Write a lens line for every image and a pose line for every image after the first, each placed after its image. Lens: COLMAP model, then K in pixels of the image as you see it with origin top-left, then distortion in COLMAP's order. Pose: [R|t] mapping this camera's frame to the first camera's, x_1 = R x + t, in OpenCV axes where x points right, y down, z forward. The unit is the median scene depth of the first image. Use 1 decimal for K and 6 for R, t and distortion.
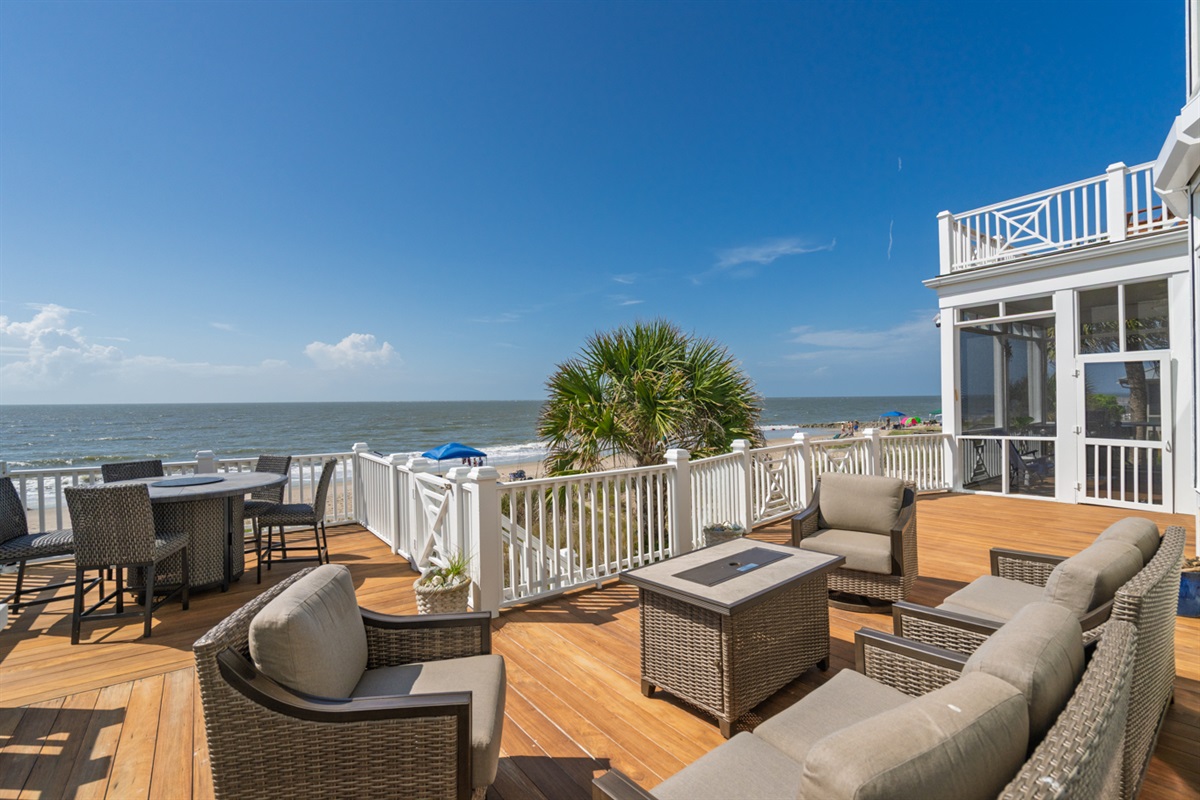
lens RADIAL K [[541.8, 0, 597.3], [0, 541.8, 394.9], [0, 0, 1]] dist [-0.002257, -0.000228]
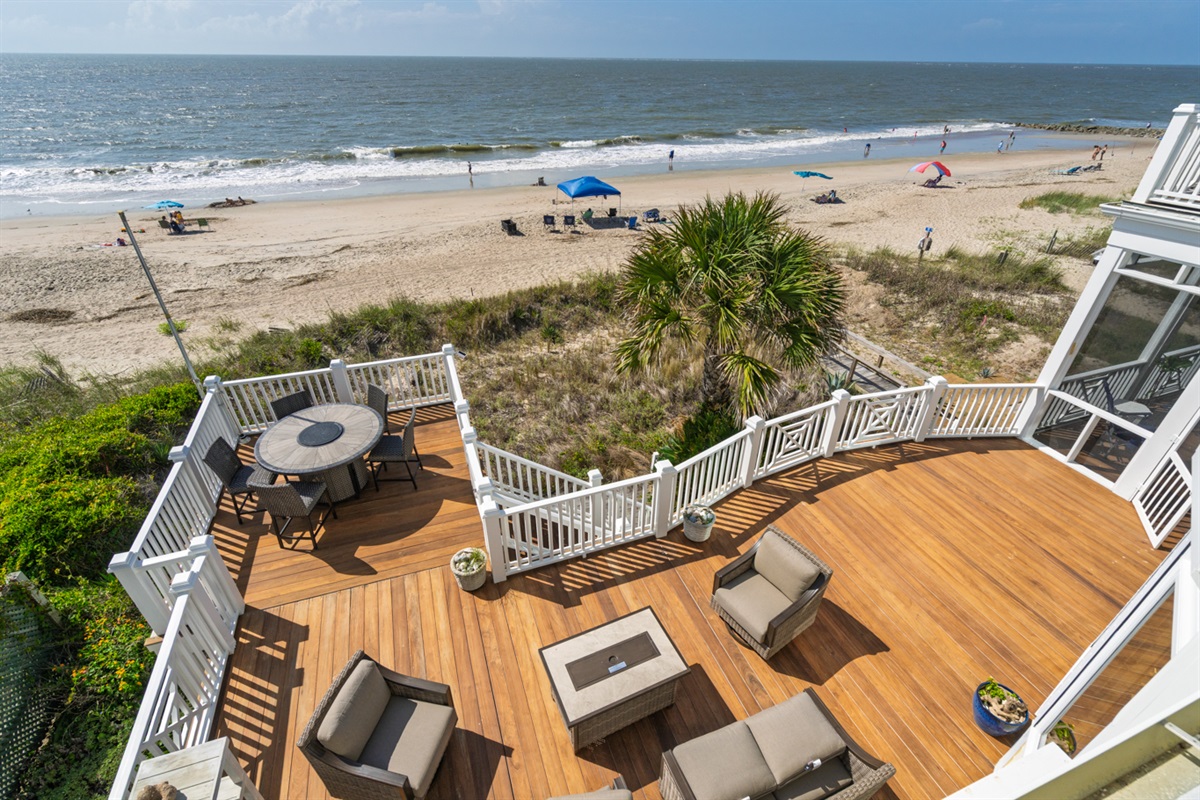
lens RADIAL K [[541.8, 0, 593.1], [0, 541.8, 398.7], [0, 0, 1]] dist [-0.002257, -0.000228]
pose [[0.956388, 0.171313, -0.236589, 0.156250], [-0.014038, 0.835979, 0.548582, -0.413666], [0.291762, -0.521336, 0.801925, 0.044834]]
